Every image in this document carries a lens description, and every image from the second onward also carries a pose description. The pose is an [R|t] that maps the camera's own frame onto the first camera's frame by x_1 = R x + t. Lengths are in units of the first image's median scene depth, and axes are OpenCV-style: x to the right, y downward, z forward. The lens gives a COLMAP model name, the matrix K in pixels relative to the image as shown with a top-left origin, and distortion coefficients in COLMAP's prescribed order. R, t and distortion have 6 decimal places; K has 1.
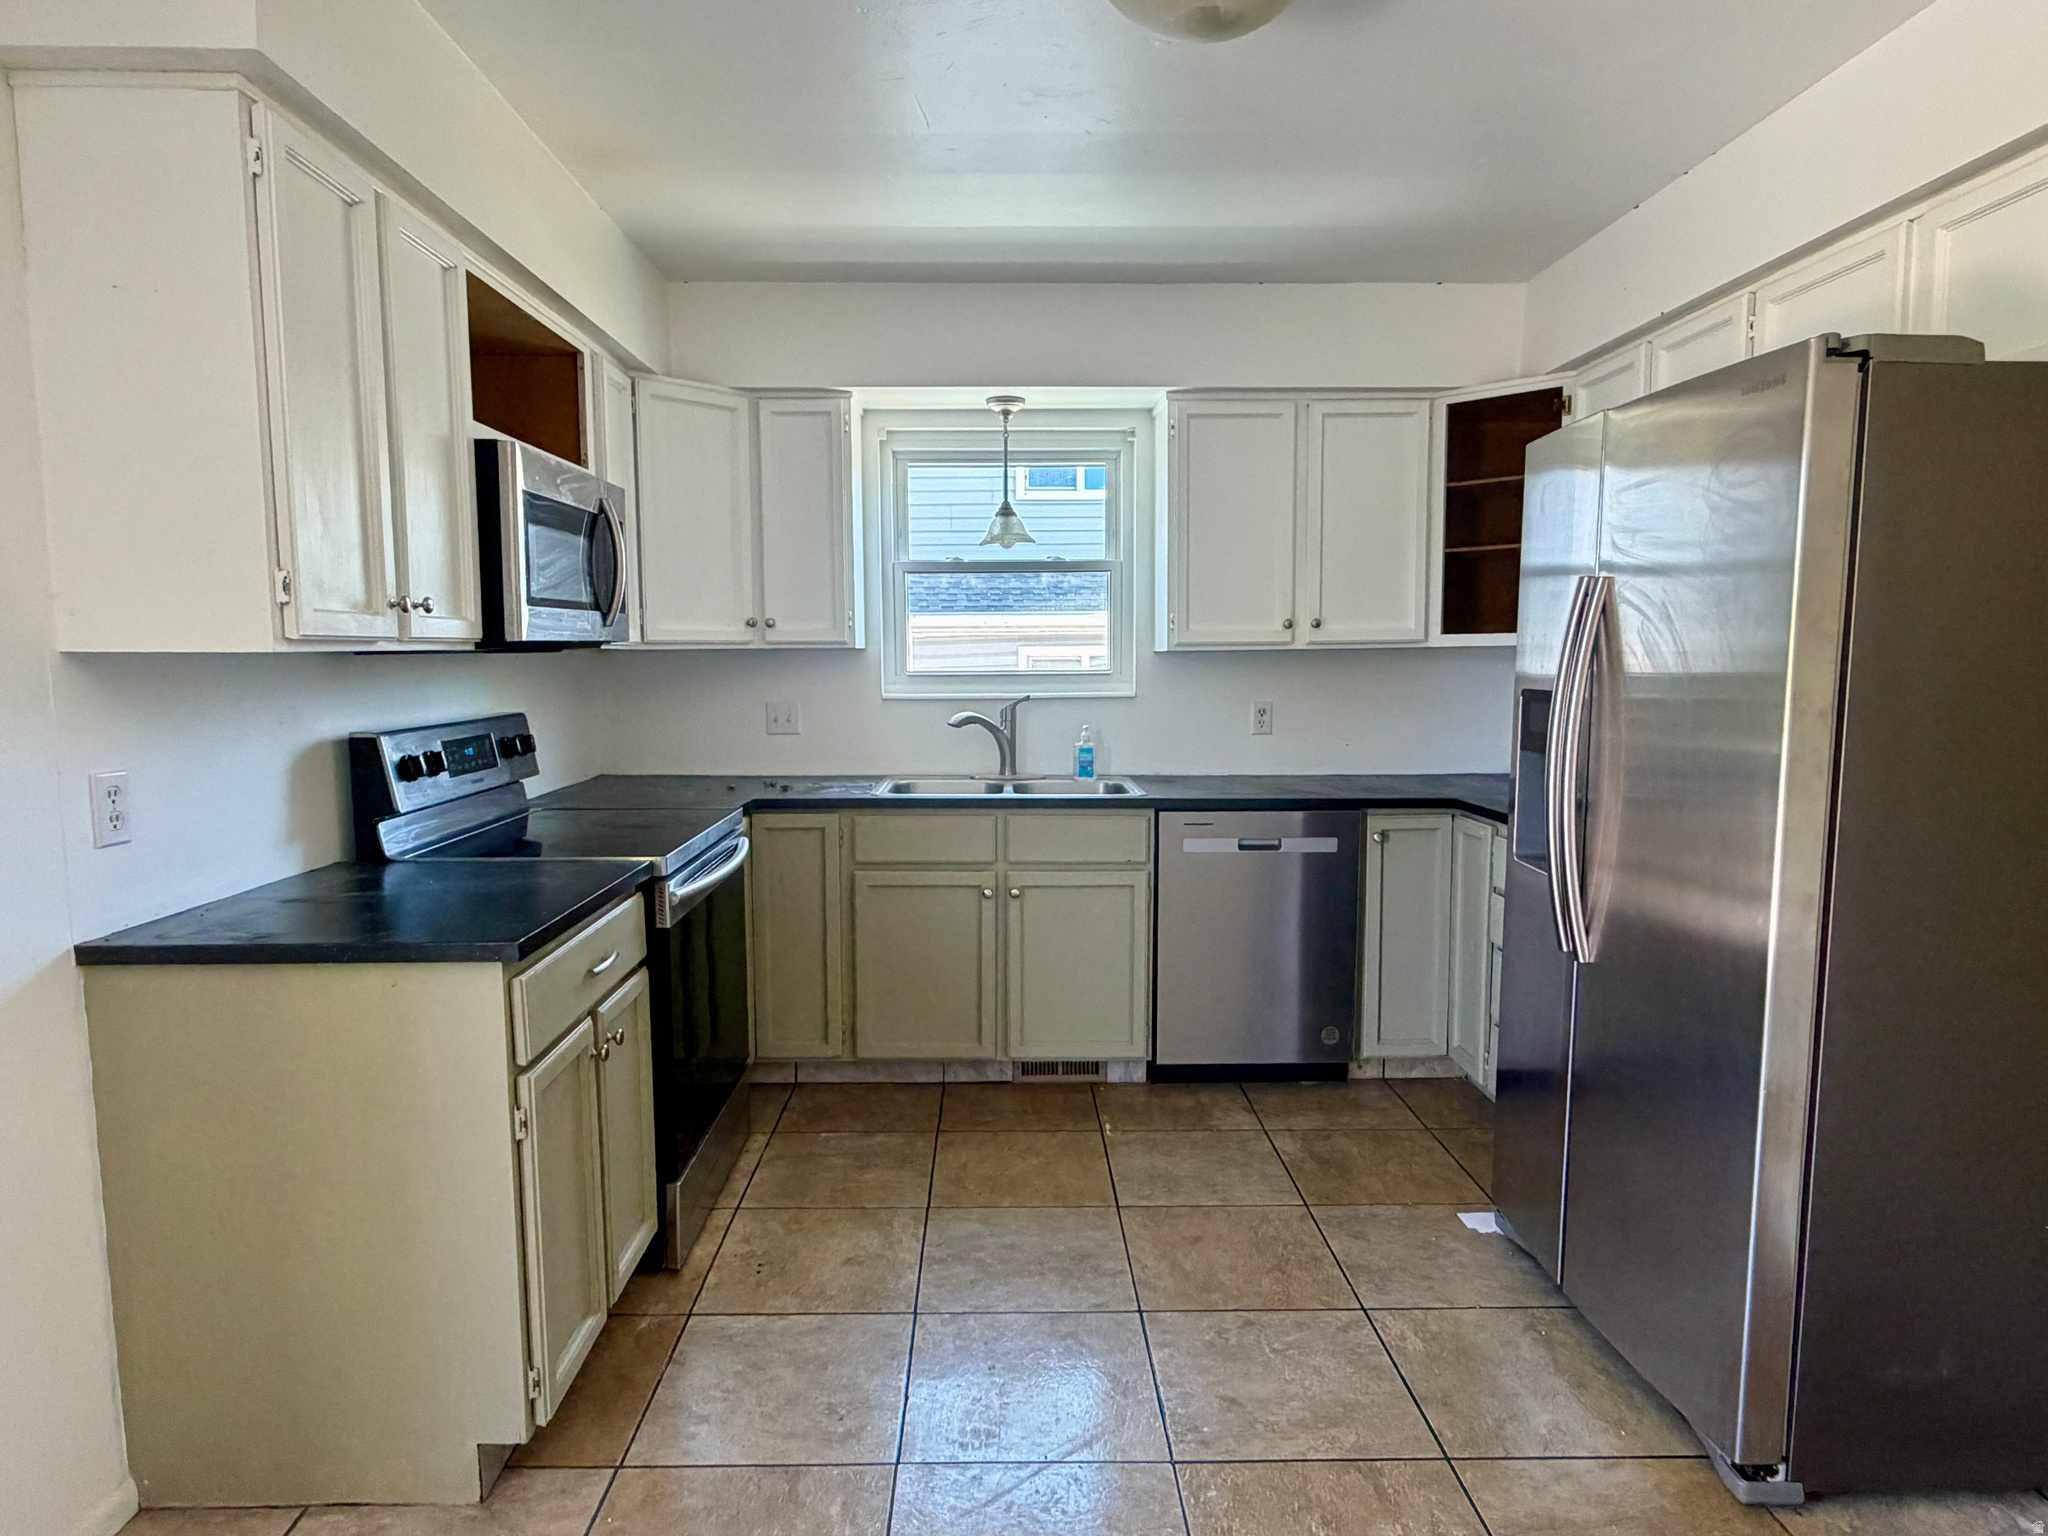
lens RADIAL K [[1199.9, 0, 1024.0], [0, 1199.9, 768.0], [0, 0, 1]] dist [-0.001728, -0.000566]
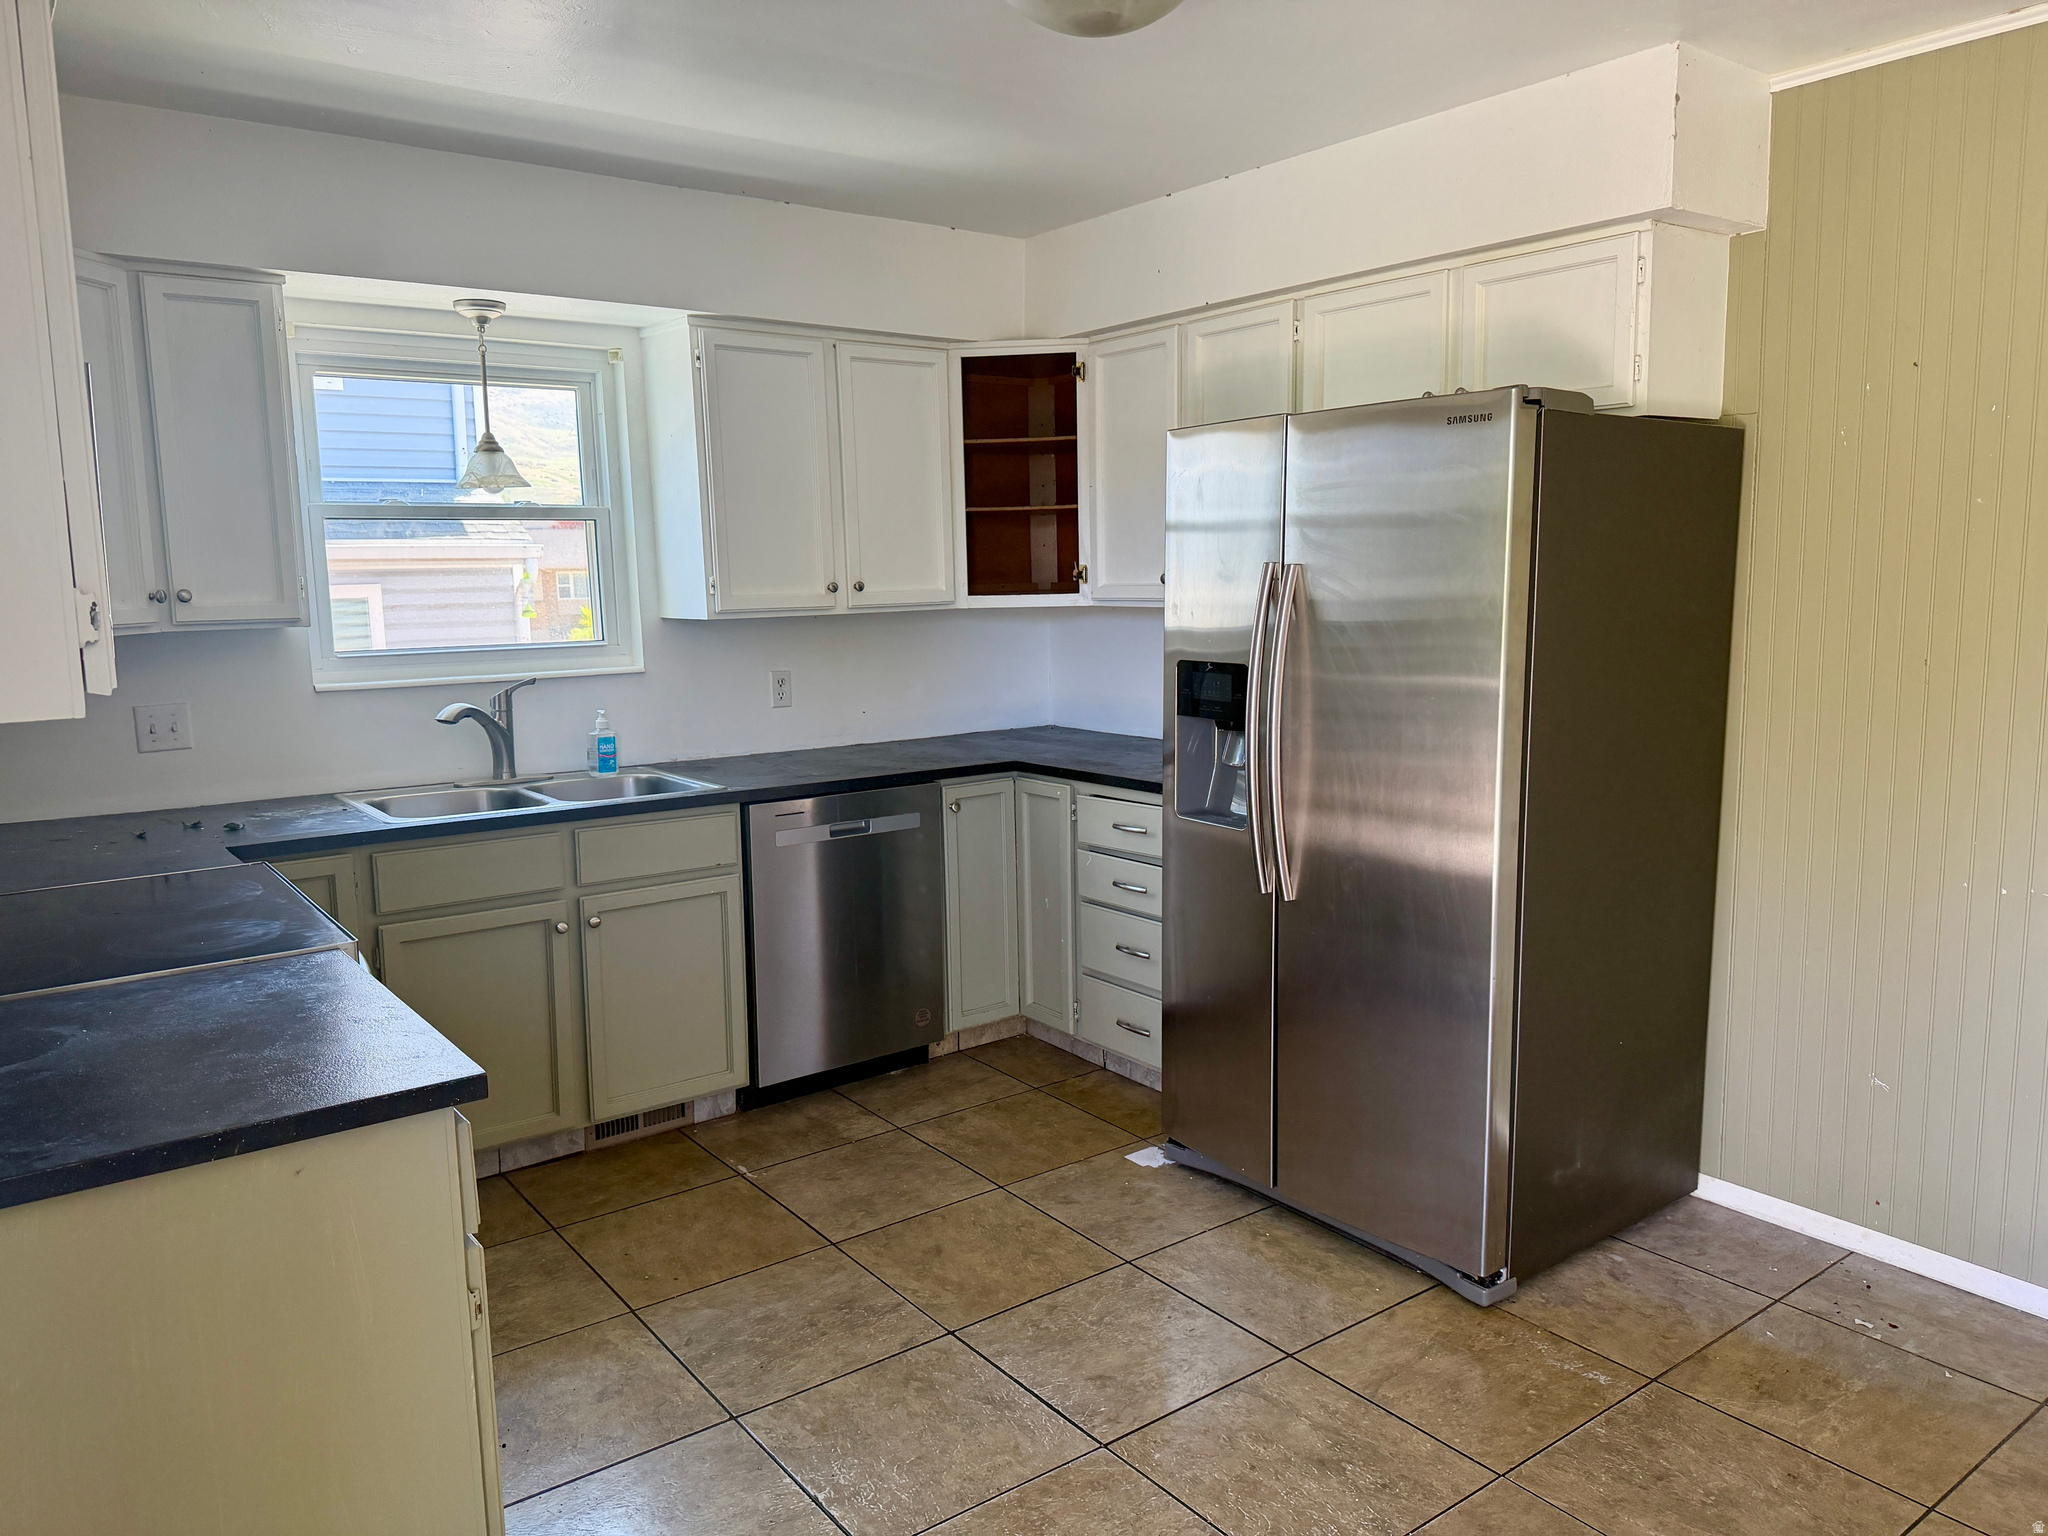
lens RADIAL K [[1407.2, 0, 1024.0], [0, 1407.2, 768.0], [0, 0, 1]] dist [0.097862, -0.164856]
pose [[0.808568, -0.090084, 0.581465, -0.315283], [0.067524, 0.995888, 0.060392, -0.038789], [-0.584515, -0.009568, 0.811327, 0.035496]]
